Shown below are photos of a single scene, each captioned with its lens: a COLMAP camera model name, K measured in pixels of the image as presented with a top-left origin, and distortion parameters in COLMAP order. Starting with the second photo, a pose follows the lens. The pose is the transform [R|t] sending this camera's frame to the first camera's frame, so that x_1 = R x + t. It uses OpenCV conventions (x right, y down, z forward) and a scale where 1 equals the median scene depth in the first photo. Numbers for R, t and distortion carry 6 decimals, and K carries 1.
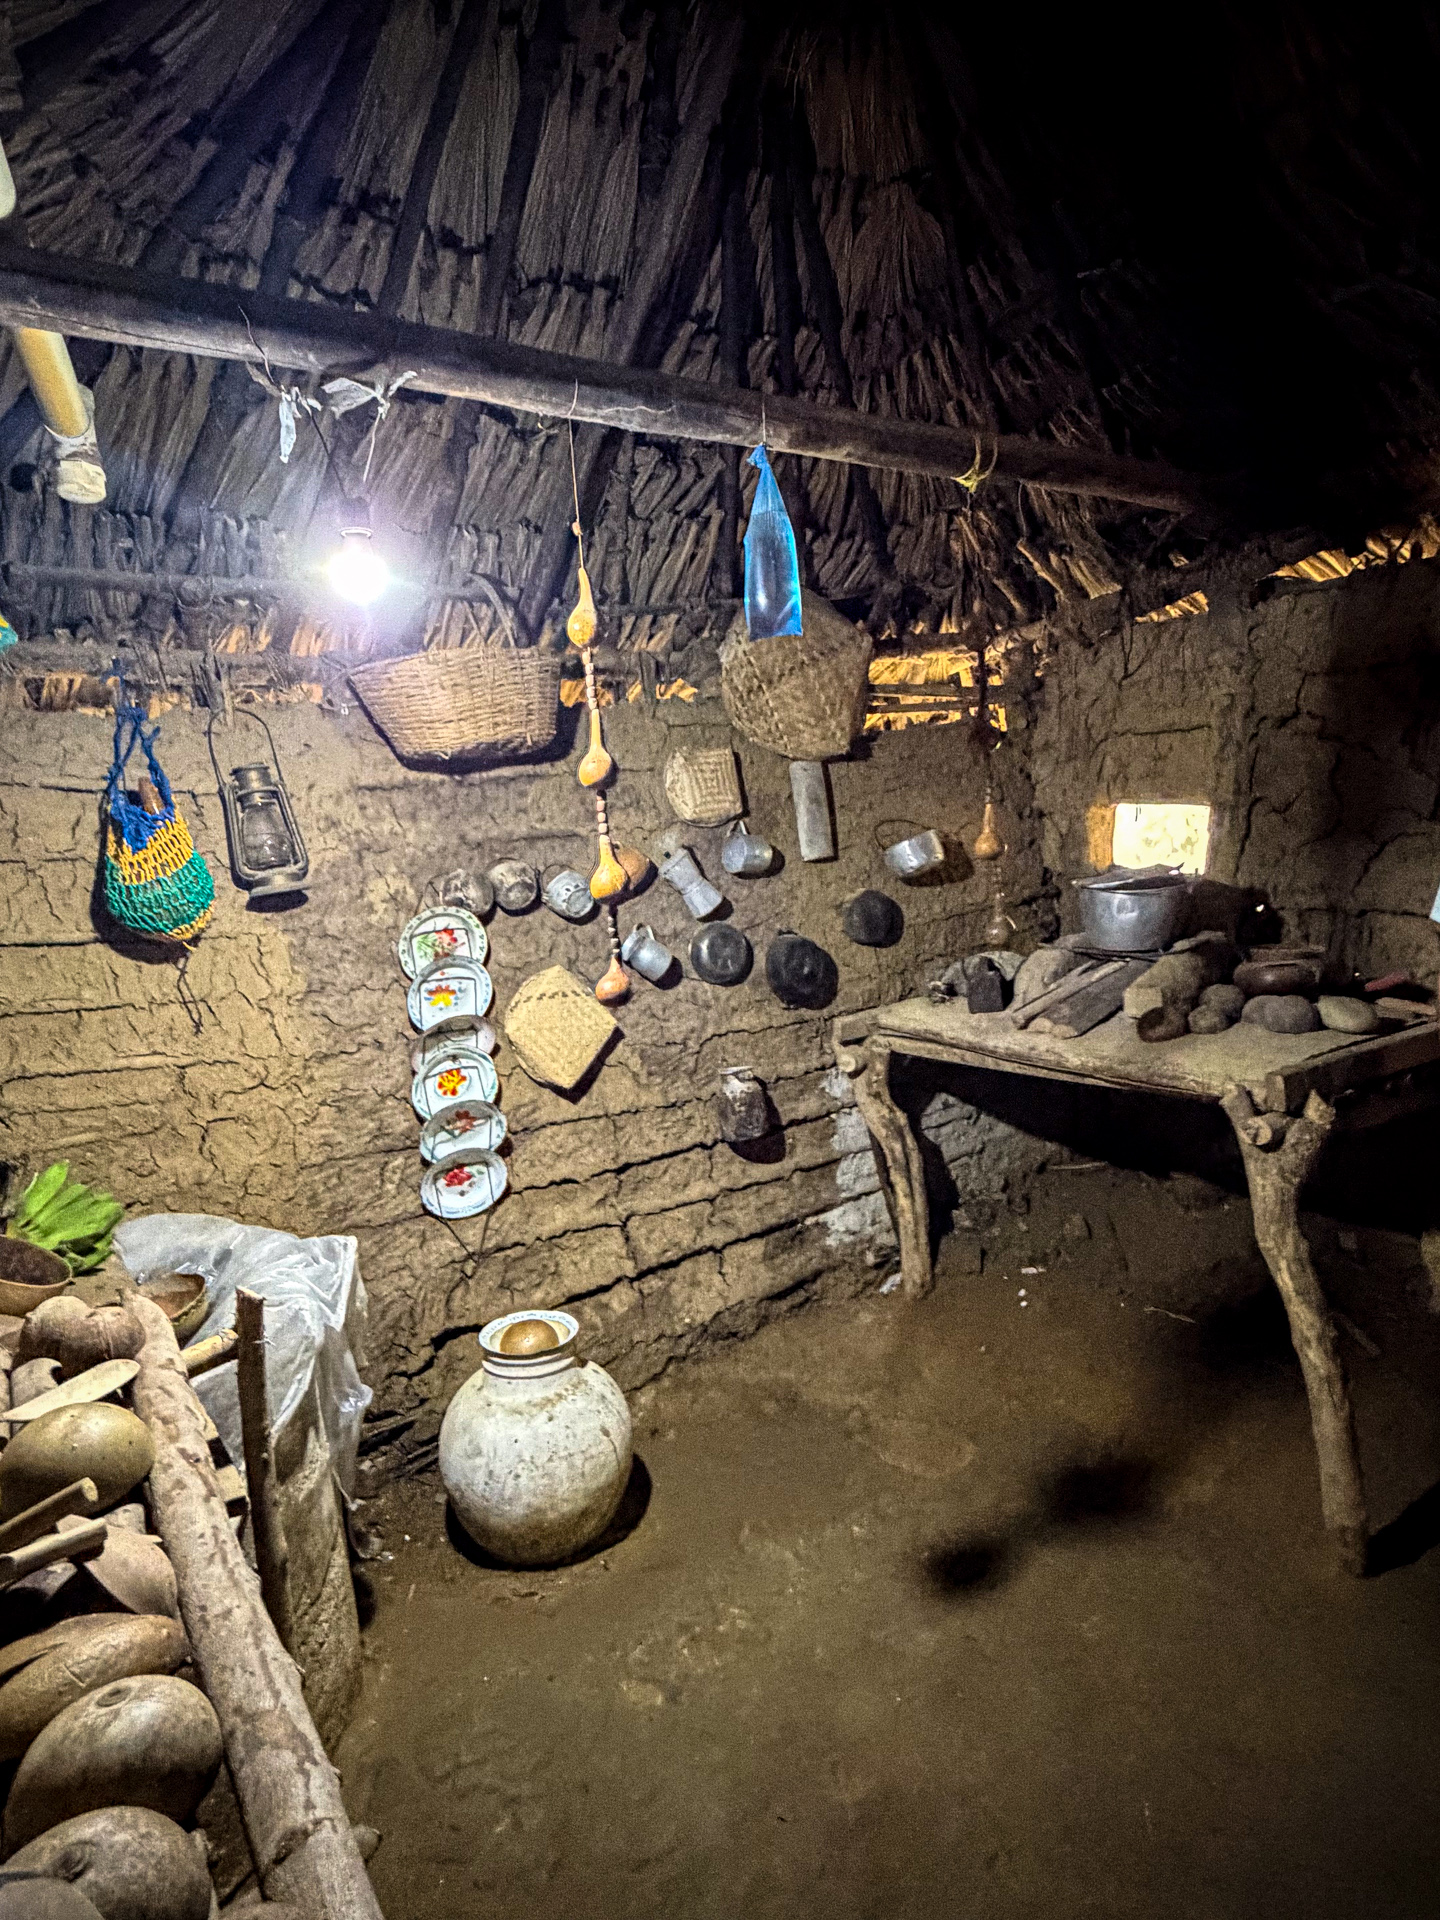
lens RADIAL K [[1062.6, 0, 723.2], [0, 1062.6, 962.3], [0, 0, 1]] dist [-0.000946, -0.000006]
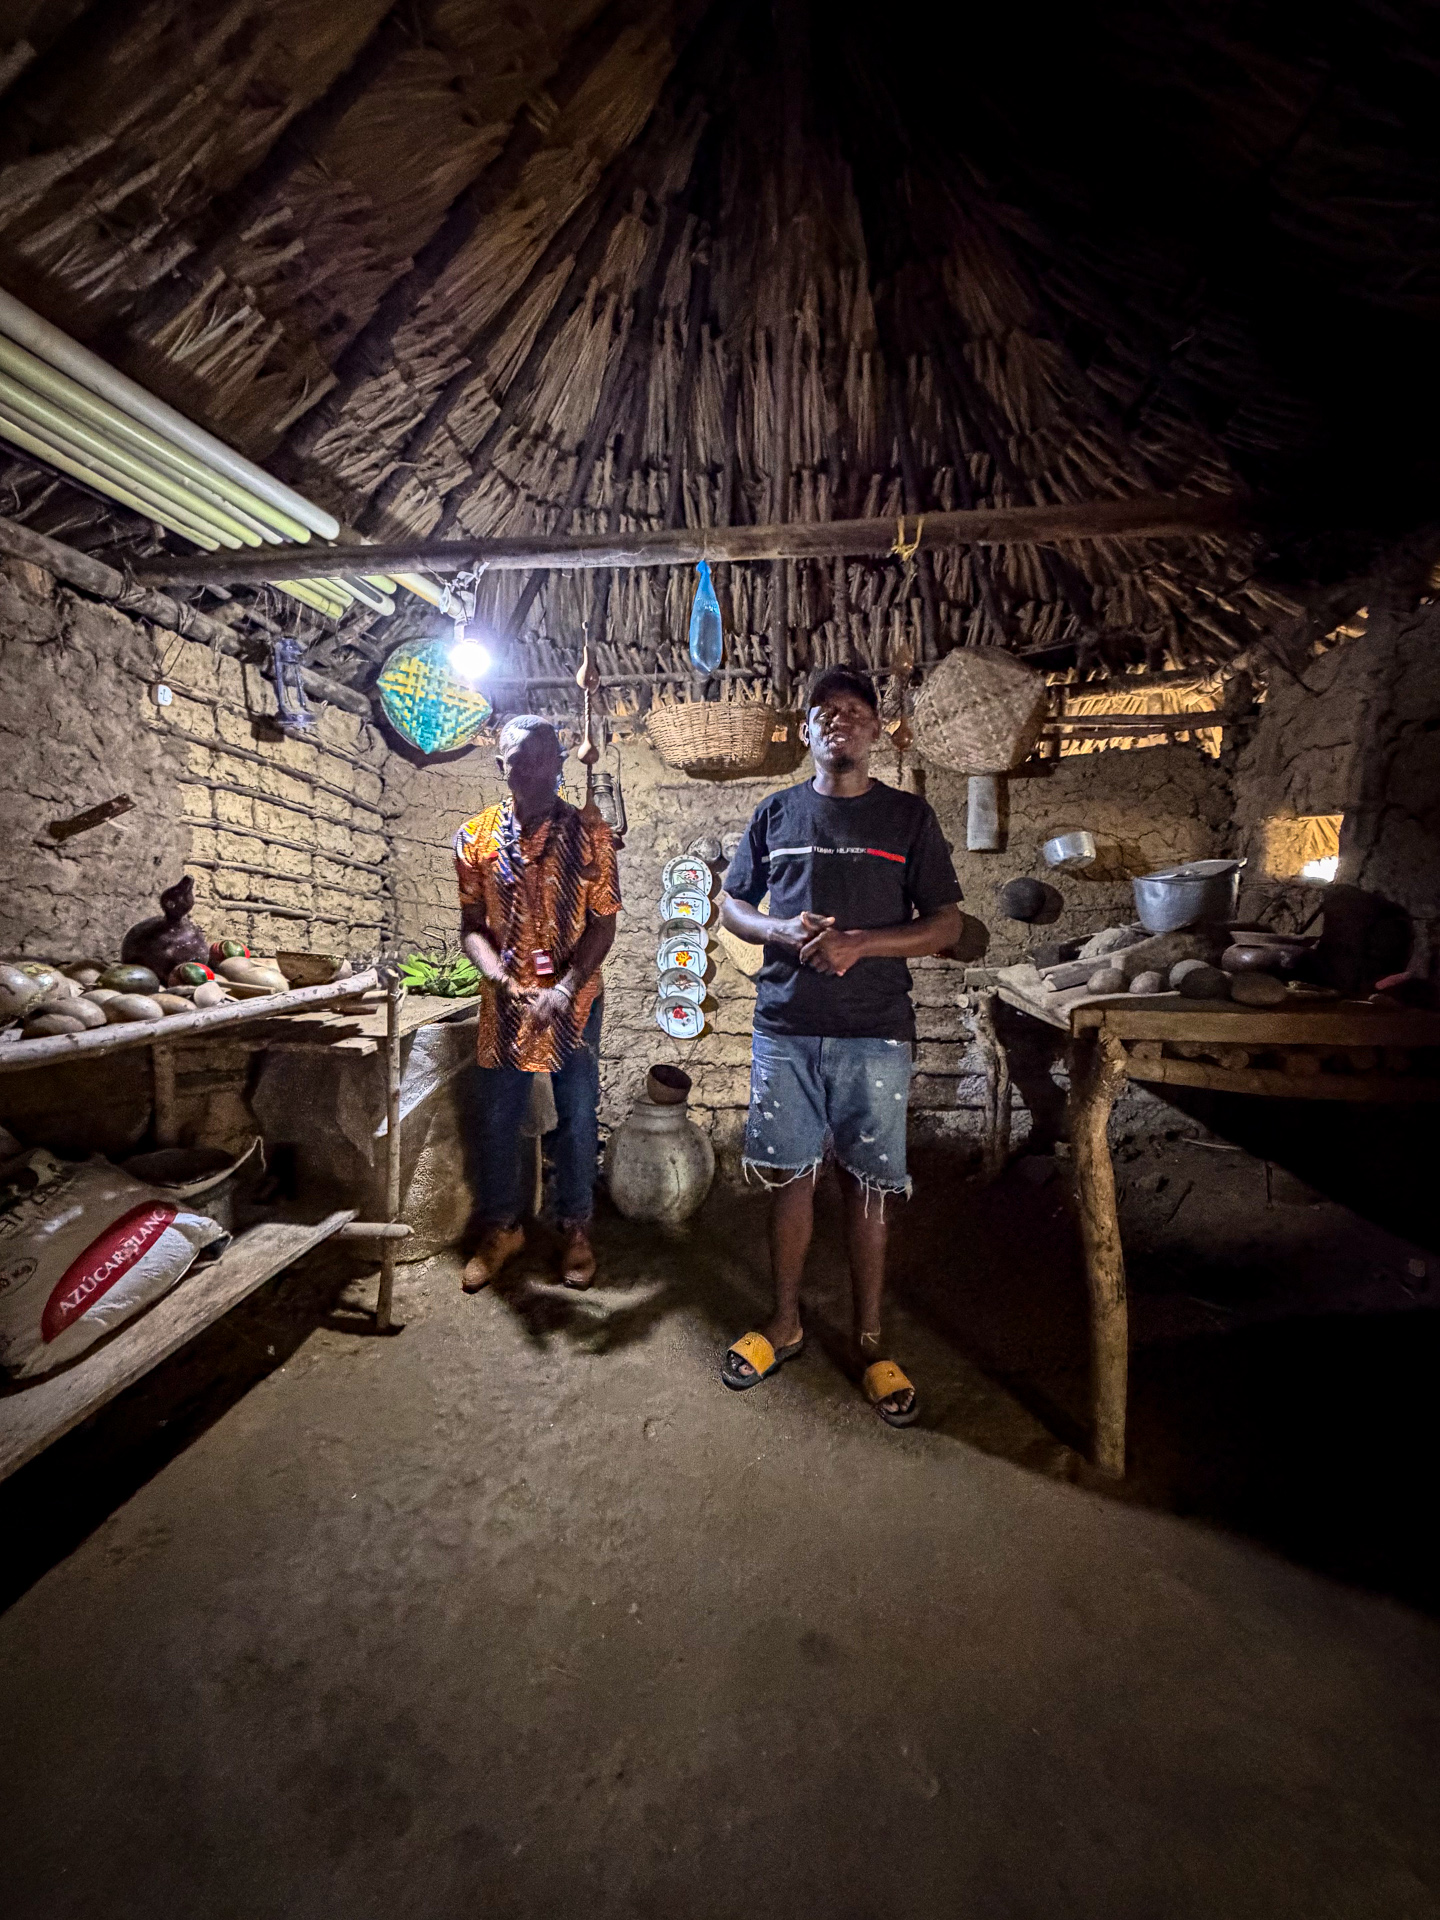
lens RADIAL K [[771.8, 0, 726.4], [0, 771.8, 956.0], [0, 0, 1]] dist [0.000461, 0.000271]
pose [[0.765604, 0.132103, -0.629603, 0.606339], [-0.139187, 0.989523, 0.038368, 0.053289], [0.628075, 0.058257, 0.775969, 0.074194]]
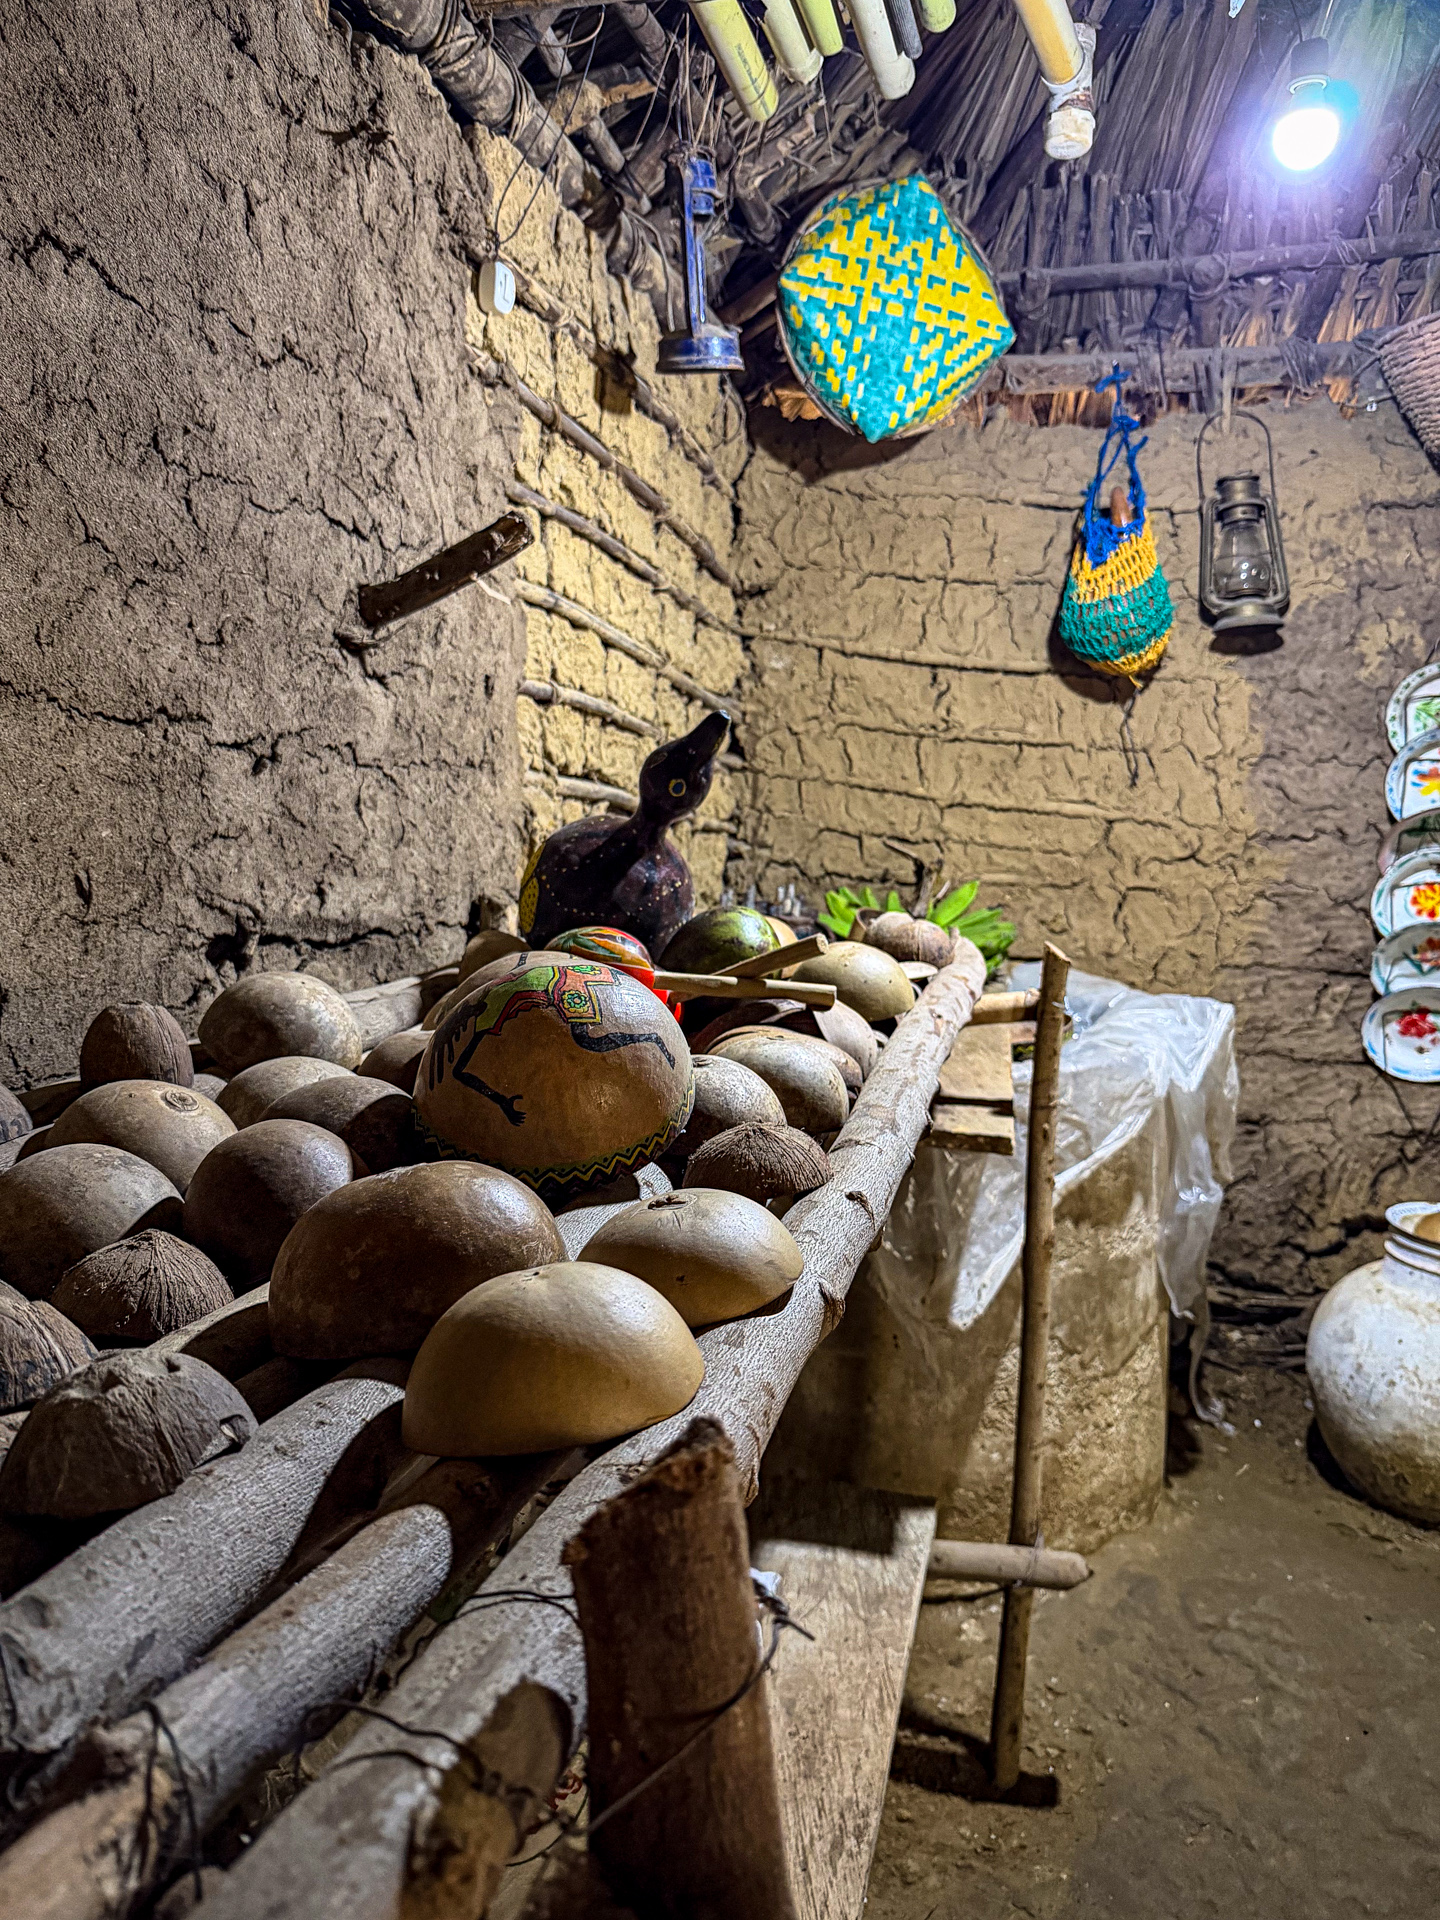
lens RADIAL K [[1391.6, 0, 734.4], [0, 1391.6, 949.5], [0, 0, 1]] dist [-0.035688, 0.007849]
pose [[0.672548, 0.168784, -0.720550, 0.126156], [-0.128805, 0.985481, 0.110618, 0.106635], [0.728758, 0.018415, 0.684523, -0.027191]]
